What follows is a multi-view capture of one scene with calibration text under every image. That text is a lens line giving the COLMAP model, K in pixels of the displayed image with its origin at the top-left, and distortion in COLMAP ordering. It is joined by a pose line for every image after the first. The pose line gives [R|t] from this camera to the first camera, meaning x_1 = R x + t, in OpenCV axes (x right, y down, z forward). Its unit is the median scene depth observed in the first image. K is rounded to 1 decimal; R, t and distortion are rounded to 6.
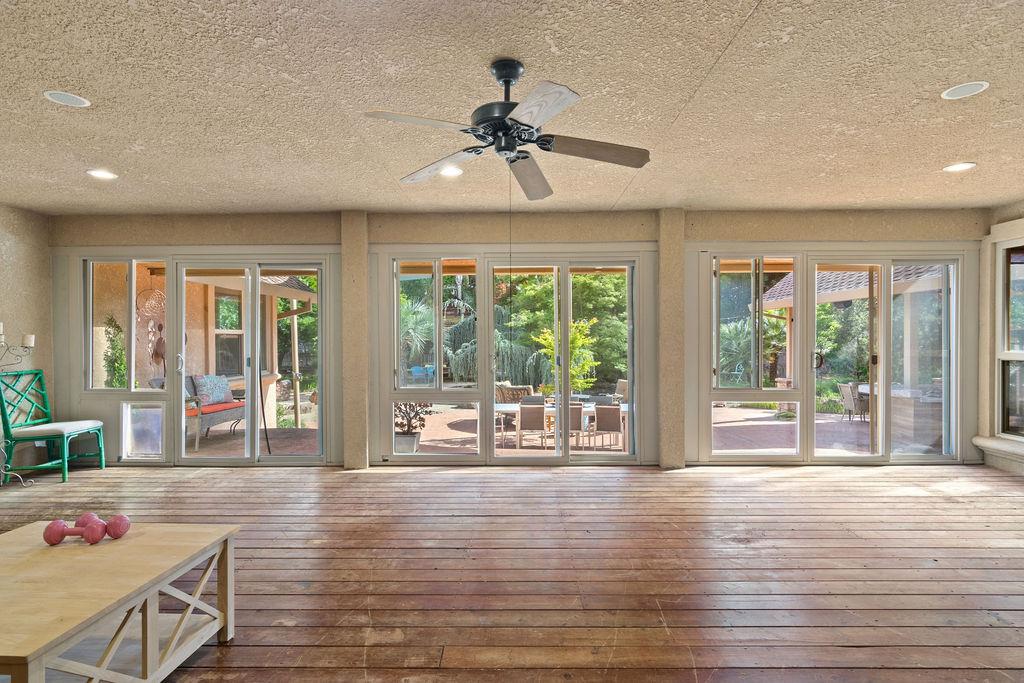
lens RADIAL K [[519.8, 0, 515.5], [0, 519.8, 349.6], [0, 0, 1]] dist [-0.001066, 0.002002]
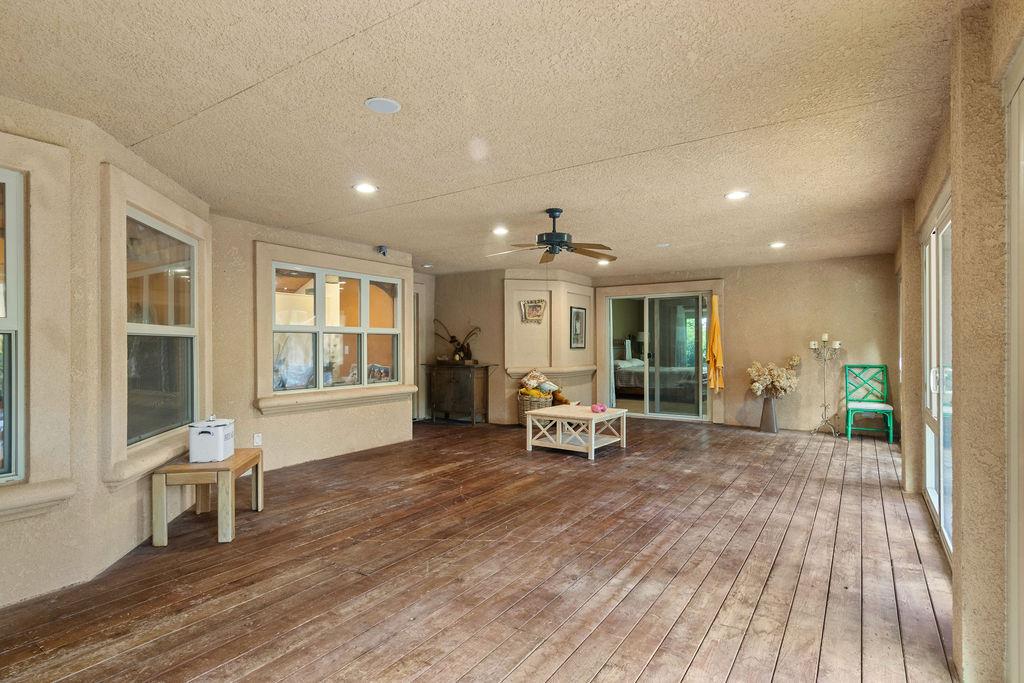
lens RADIAL K [[519.8, 0, 515.5], [0, 519.8, 349.6], [0, 0, 1]] dist [-0.001066, 0.002002]
pose [[-0.544827, 0.014523, -0.838423, 1.004928], [-0.008441, 0.999704, 0.022802, -0.032014], [0.838506, 0.019501, -0.544543, 1.132744]]
